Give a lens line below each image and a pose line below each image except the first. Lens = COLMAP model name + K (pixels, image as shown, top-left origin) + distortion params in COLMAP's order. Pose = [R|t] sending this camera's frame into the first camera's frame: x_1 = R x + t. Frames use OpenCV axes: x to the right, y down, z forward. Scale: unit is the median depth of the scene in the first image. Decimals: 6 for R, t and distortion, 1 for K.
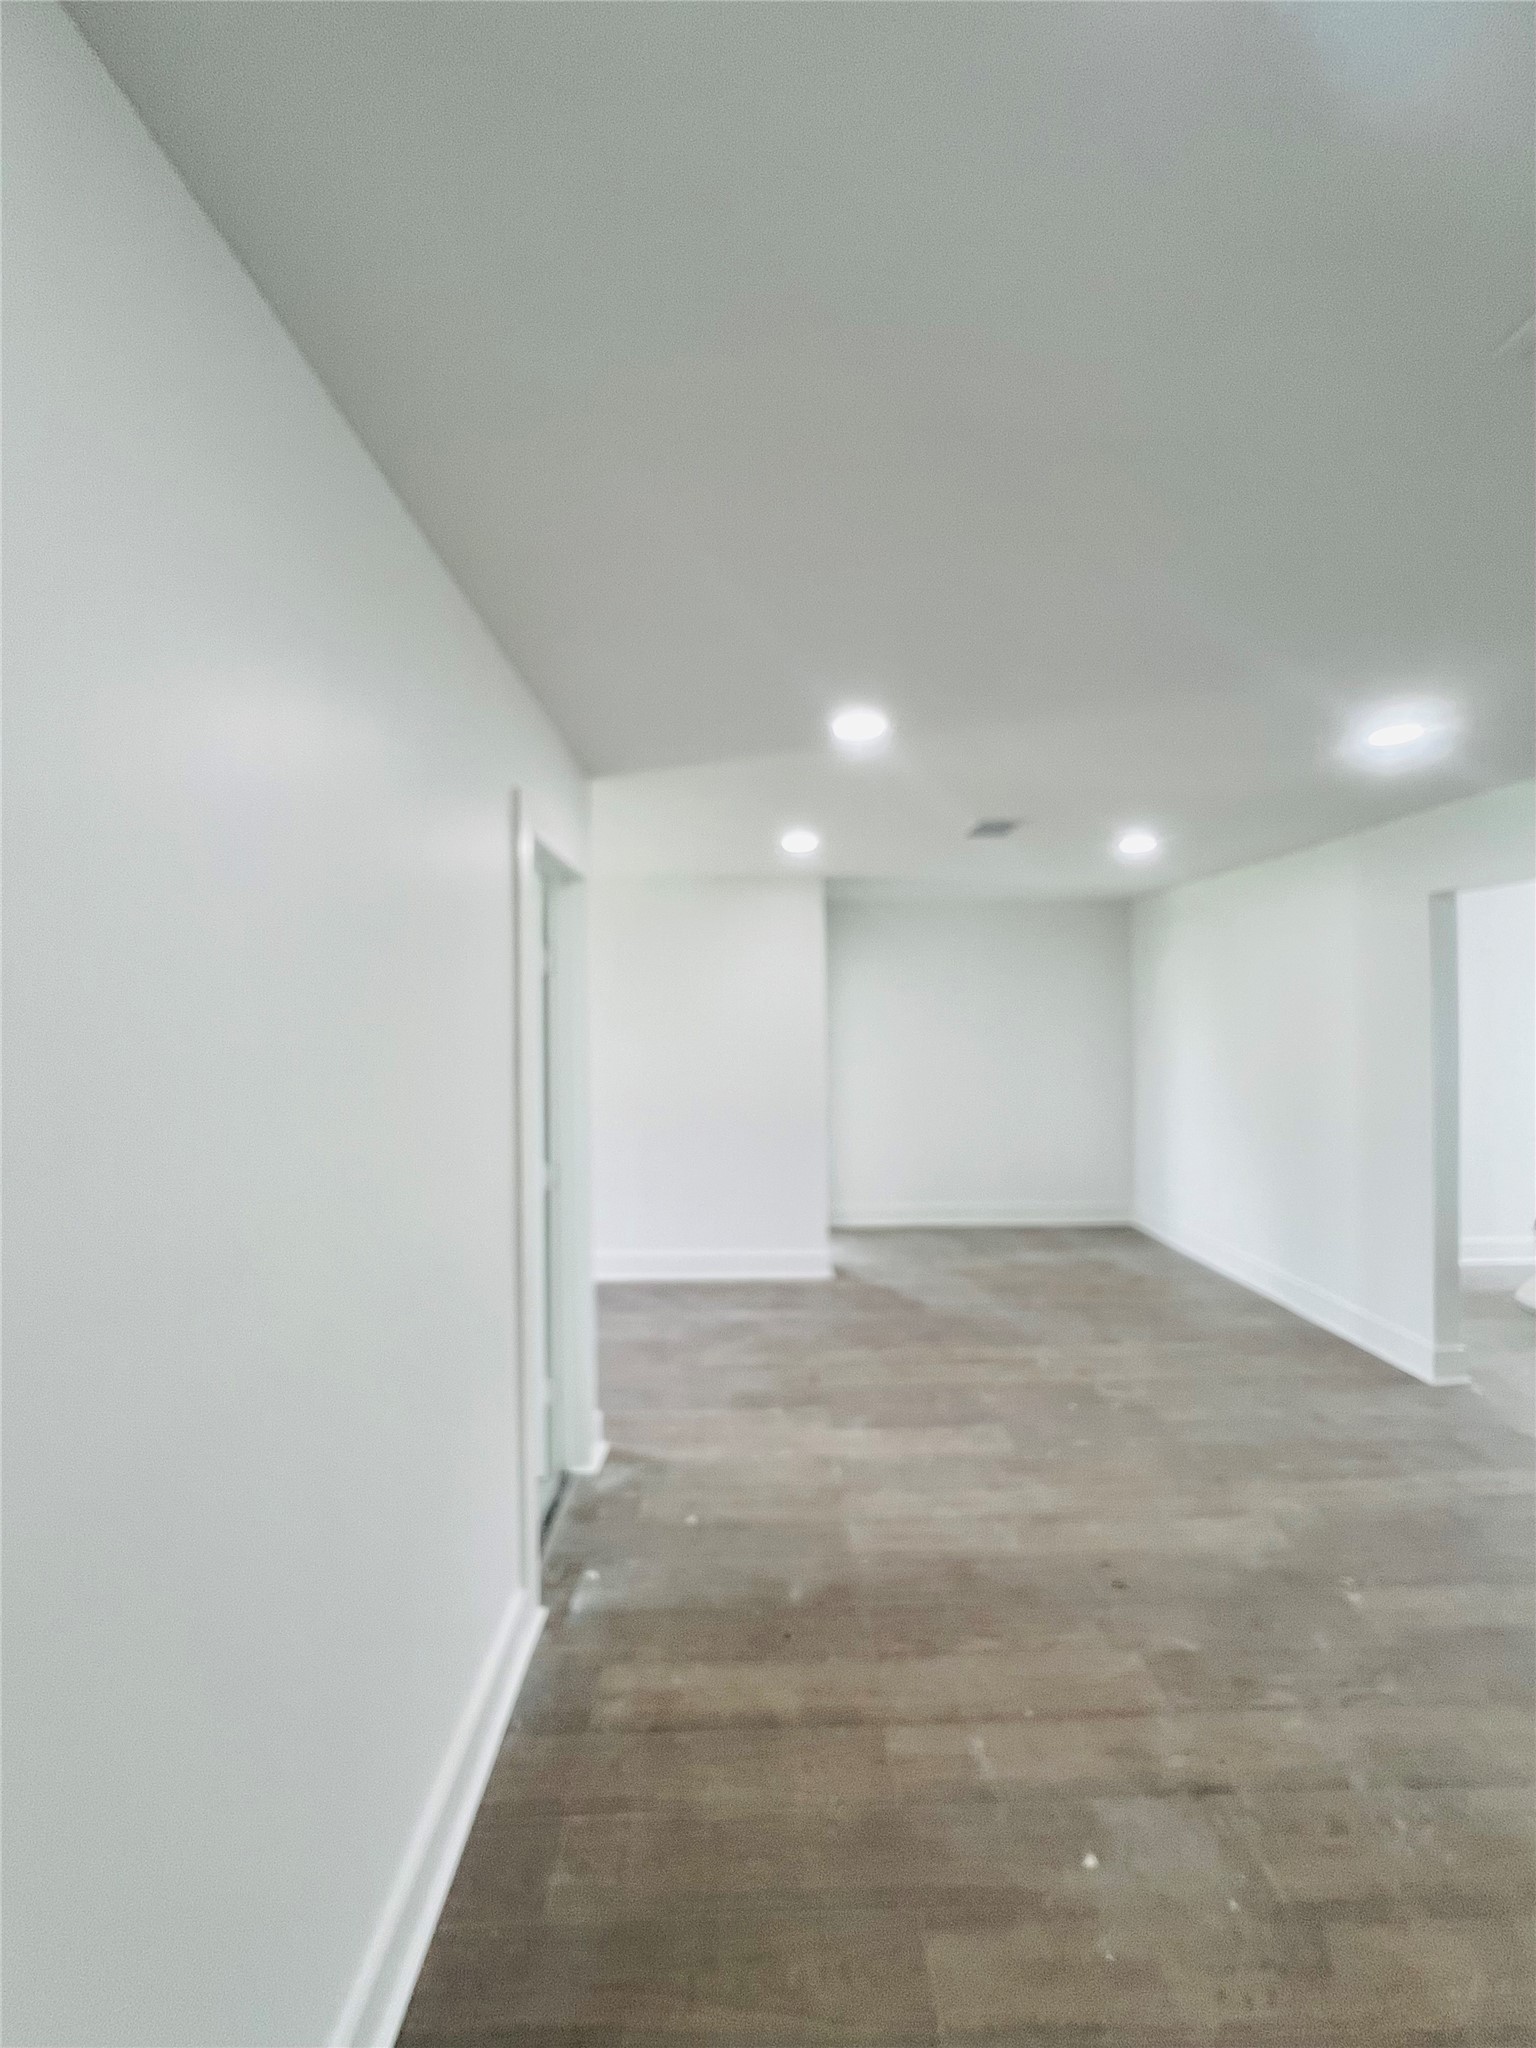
lens RADIAL K [[832.1, 0, 770.2], [0, 832.1, 1019.9], [0, 0, 1]] dist [-0.001508, -0.000249]
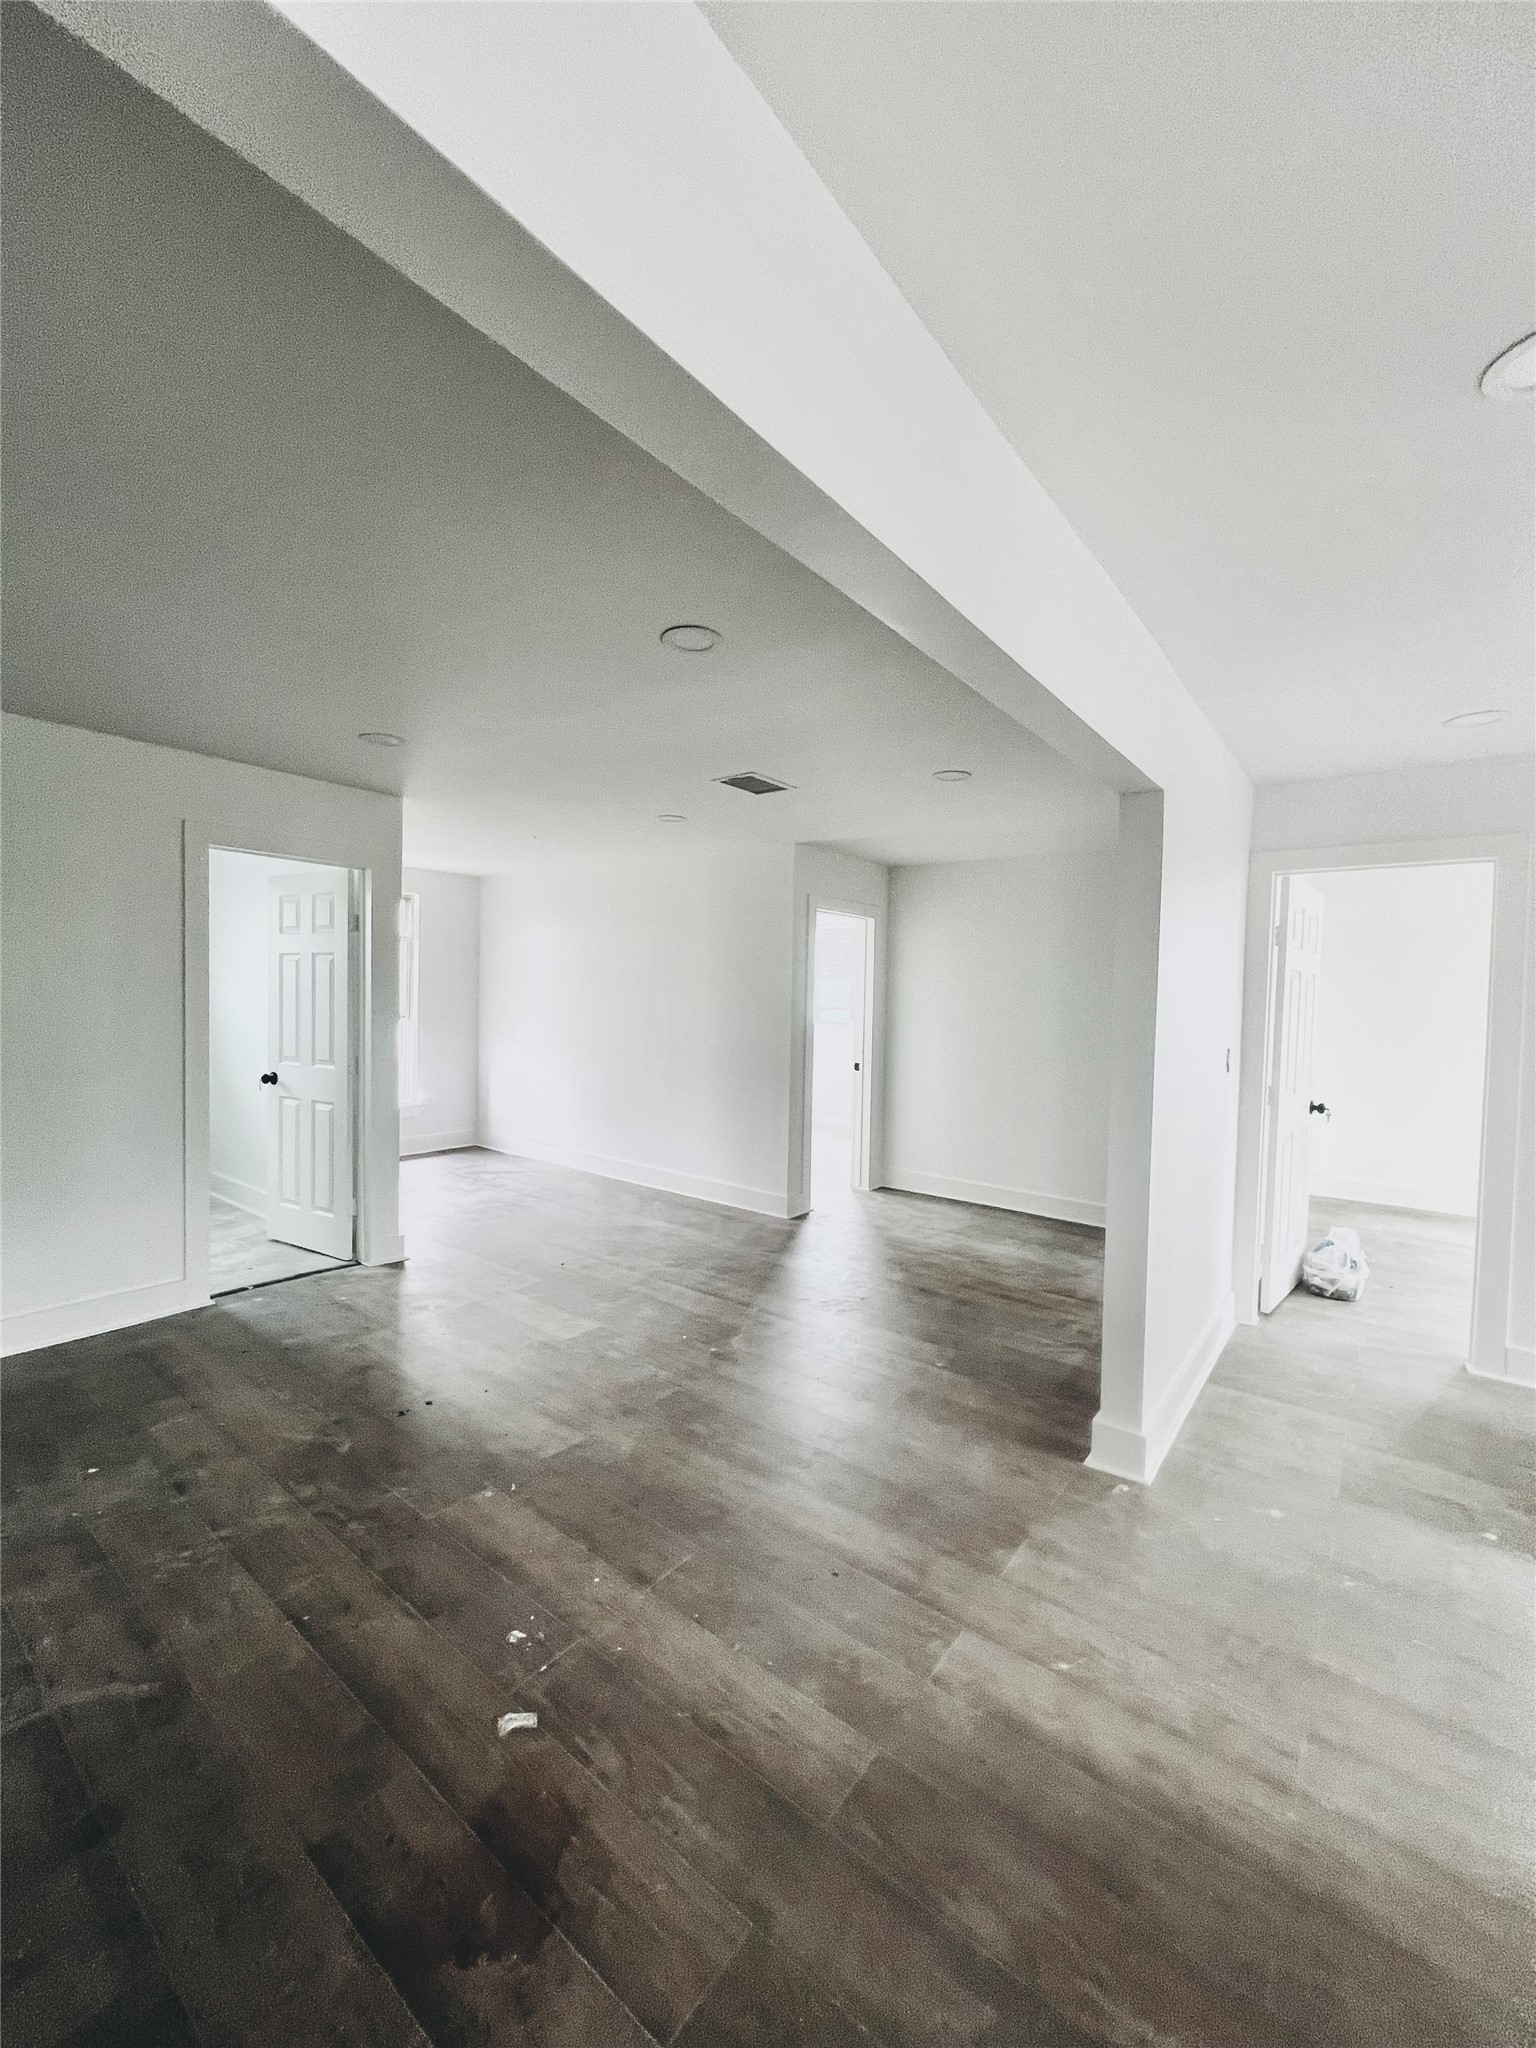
lens RADIAL K [[819.7, 0, 772.0], [0, 819.7, 1022.9], [0, 0, 1]] dist [0.002799, 0.000158]
pose [[0.772574, 0.045469, -0.633294, 1.537556], [-0.027070, 0.998884, 0.038695, 0.045754], [0.634347, -0.012751, 0.772943, 0.410742]]
